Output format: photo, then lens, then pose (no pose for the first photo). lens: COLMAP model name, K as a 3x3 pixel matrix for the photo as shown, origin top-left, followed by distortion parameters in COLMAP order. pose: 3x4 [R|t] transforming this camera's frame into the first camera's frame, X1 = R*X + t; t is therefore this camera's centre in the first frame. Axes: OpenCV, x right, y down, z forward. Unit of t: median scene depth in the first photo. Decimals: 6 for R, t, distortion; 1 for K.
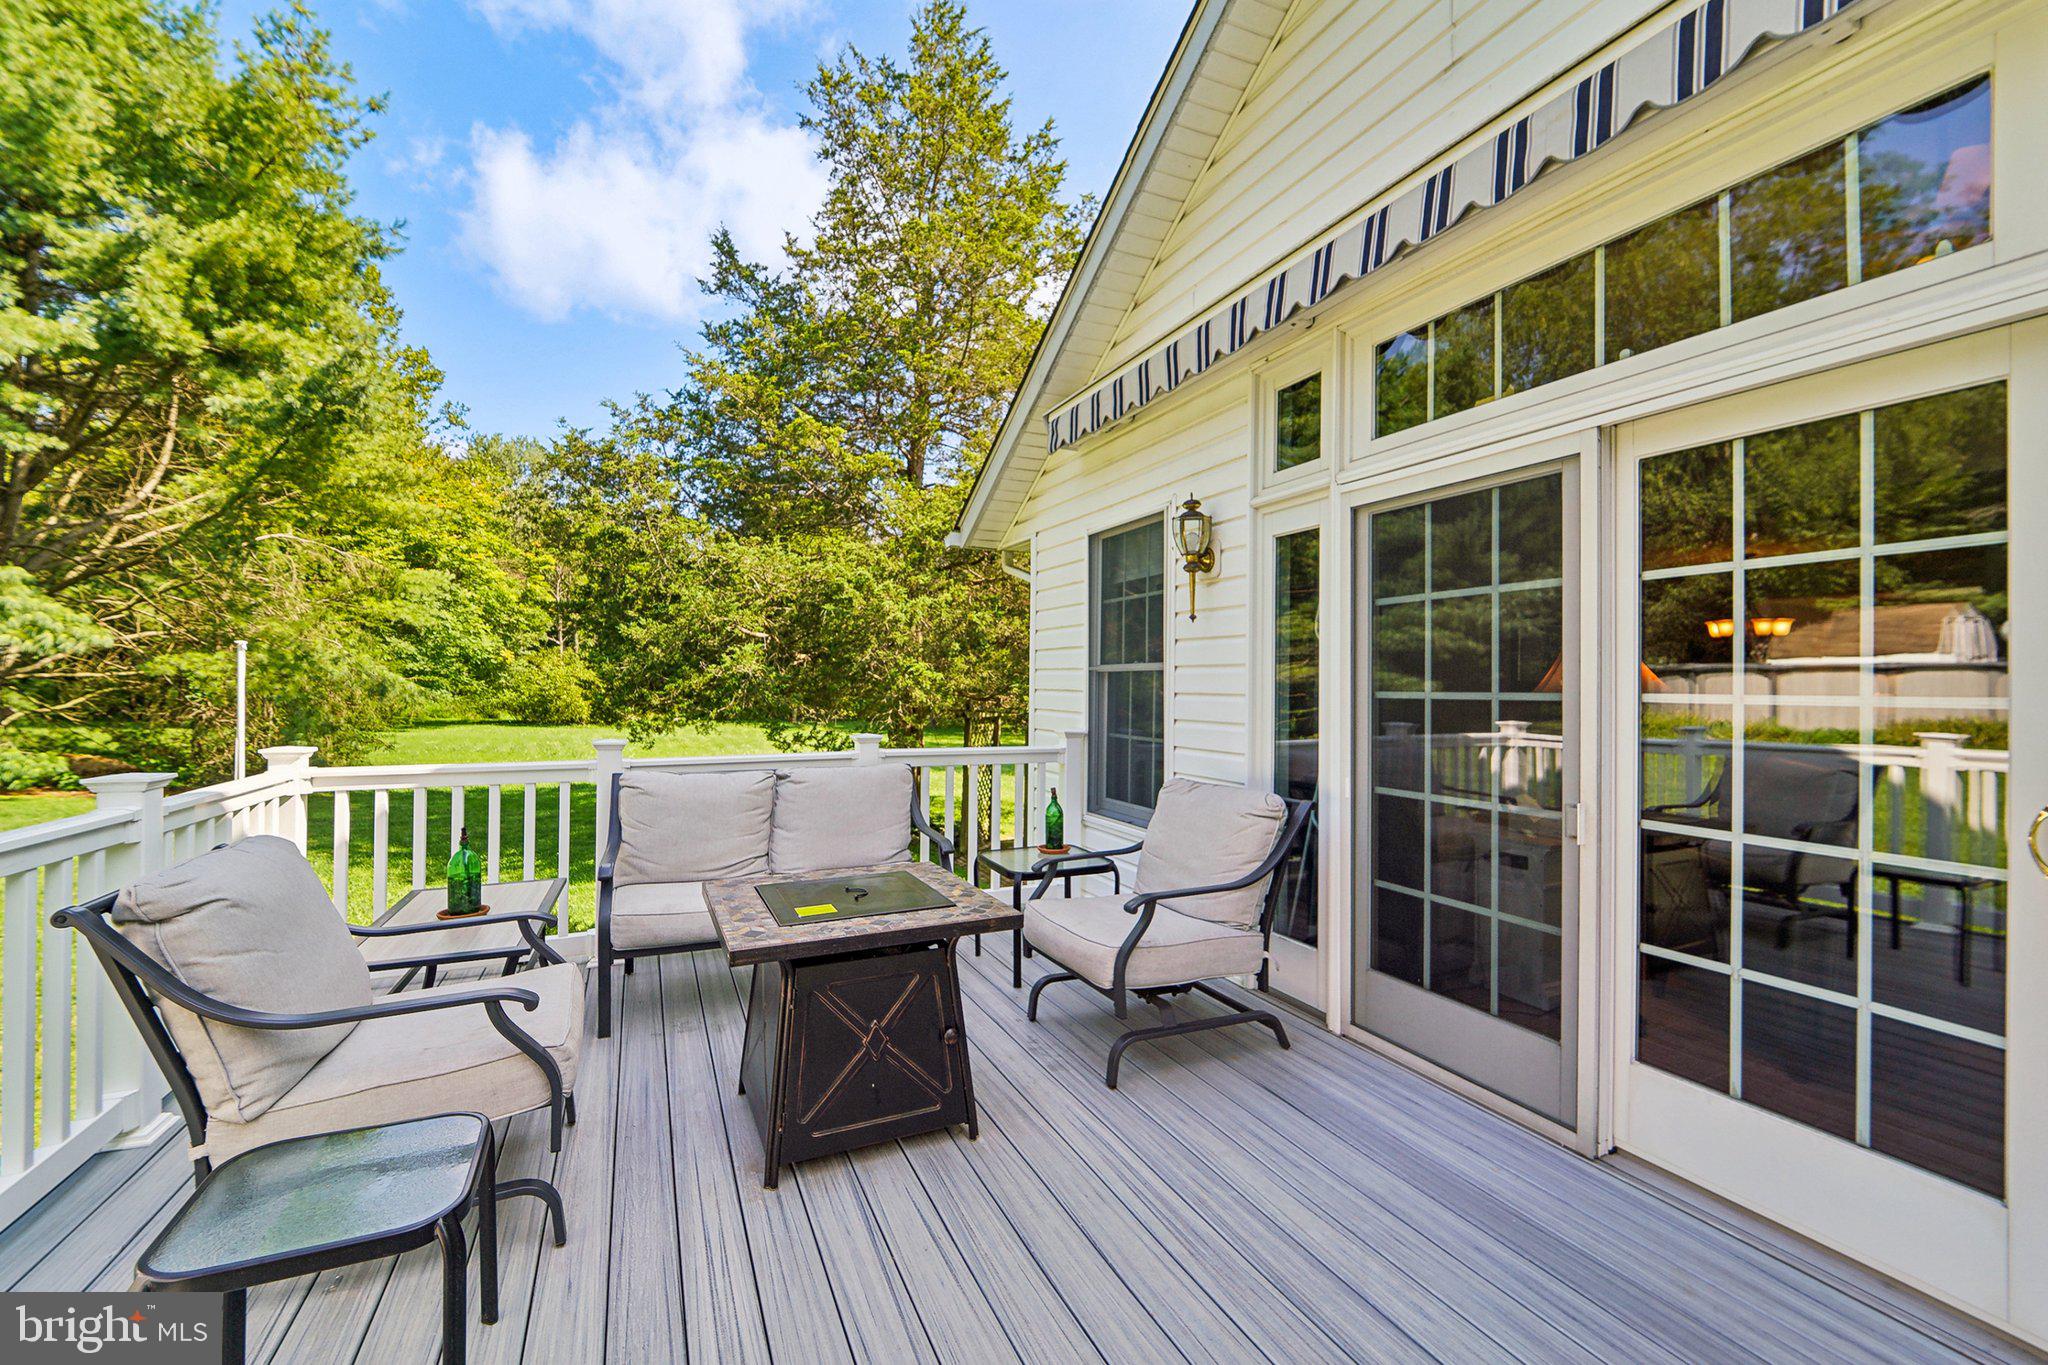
lens RADIAL K [[829.7, 0, 1024.7], [0, 829.7, 660.2], [0, 0, 1]] dist [-0.000901, -0.000002]
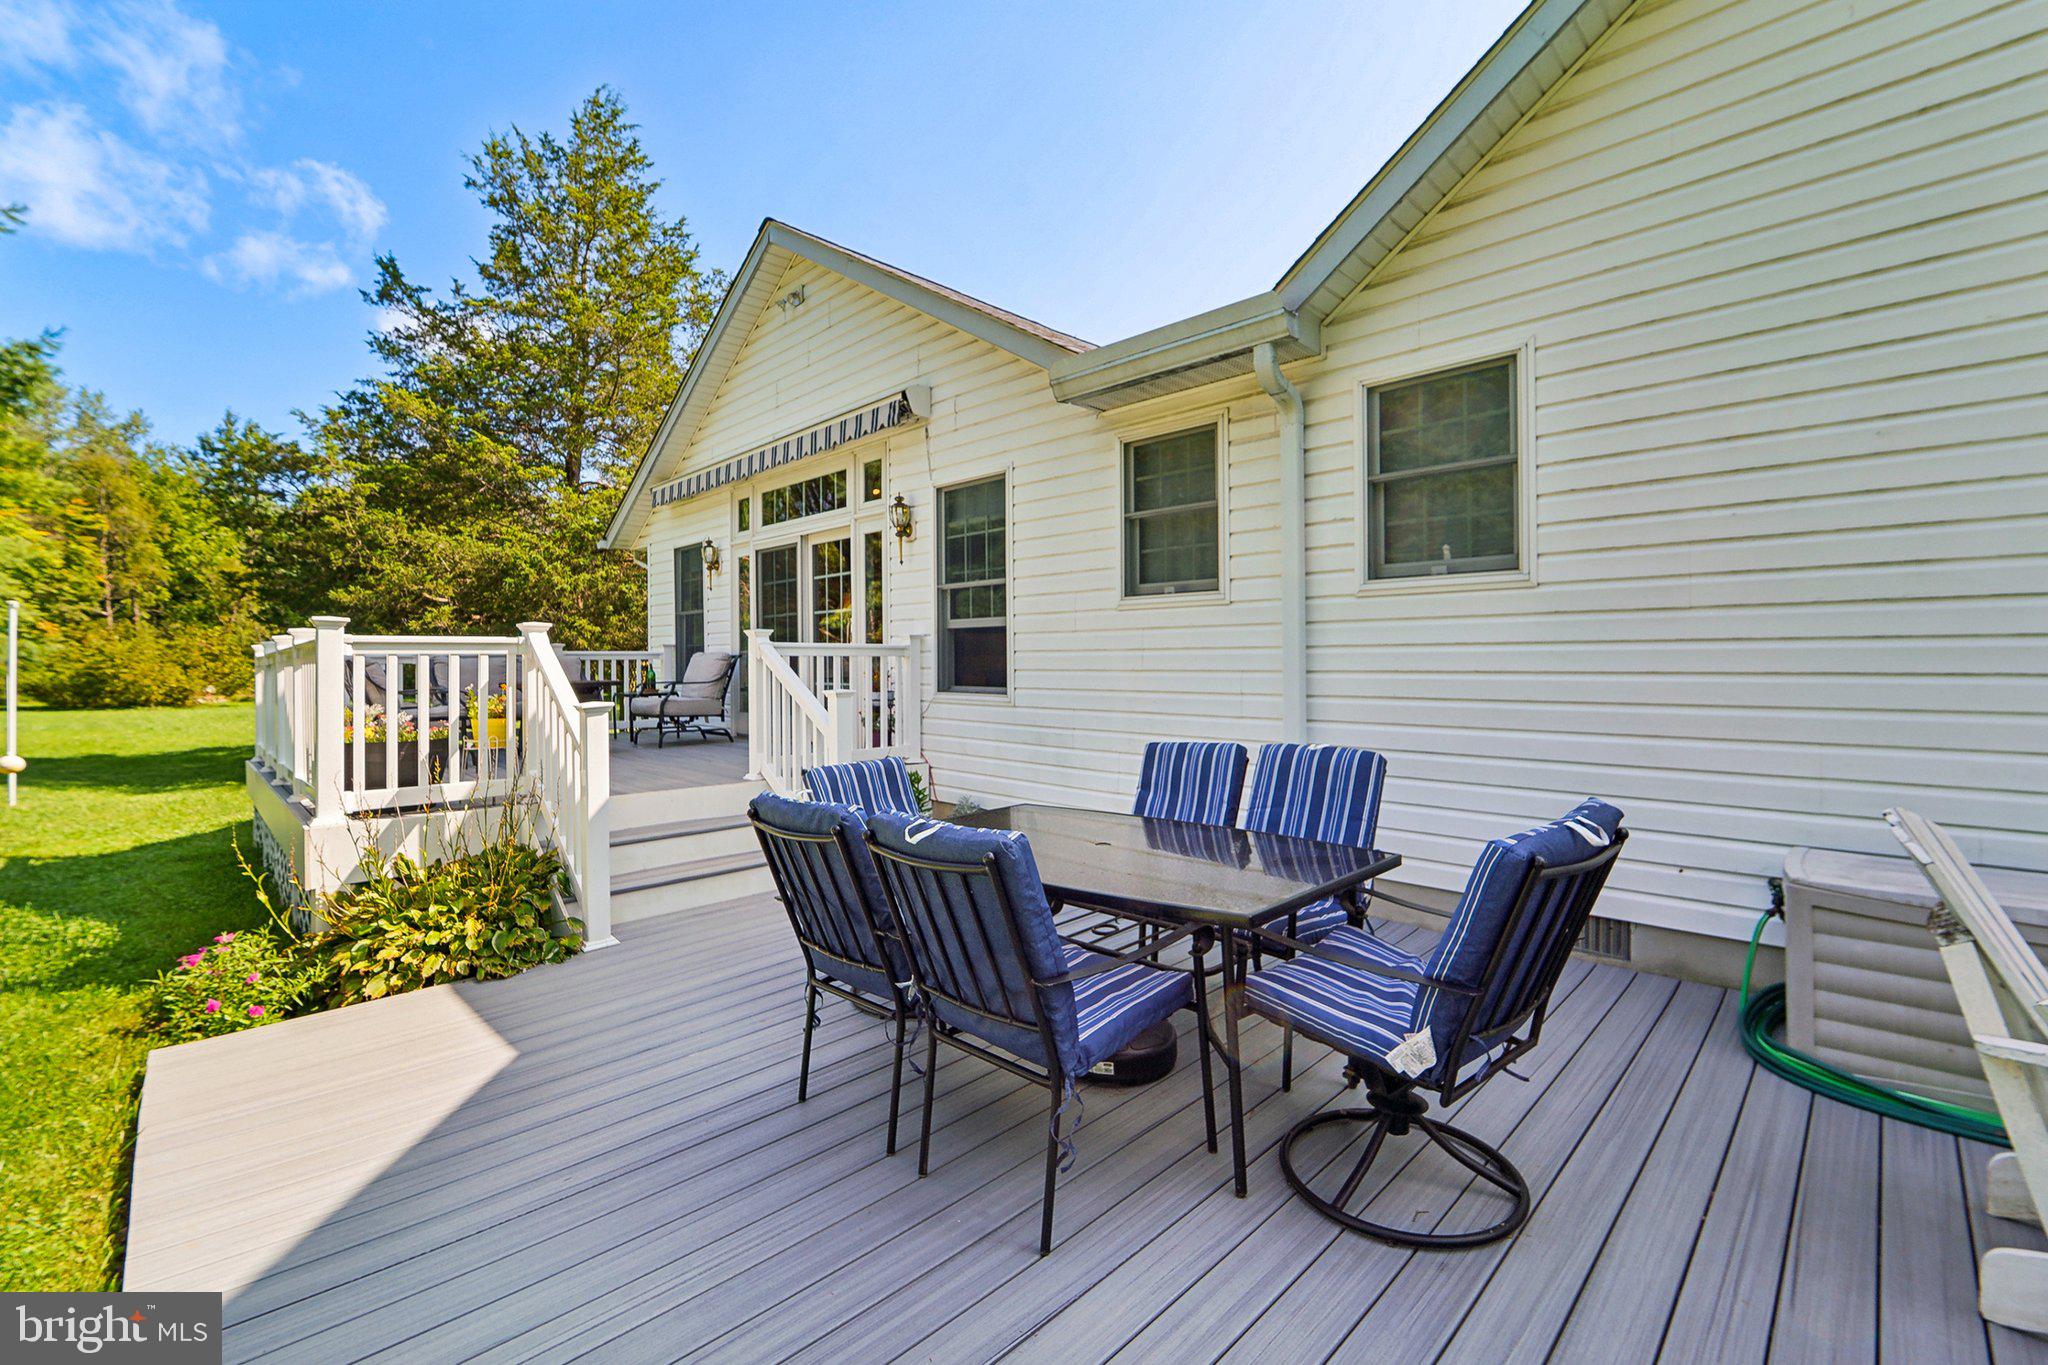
lens RADIAL K [[818.5, 0, 1023.9], [0, 818.5, 646.8], [0, 0, 1]] dist [-0.016101, -0.000114]
pose [[0.930650, -0.016866, 0.365522, 0.066587], [0.010070, 0.999739, 0.020490, 0.028077], [-0.365773, -0.015388, 0.930577, -0.565164]]
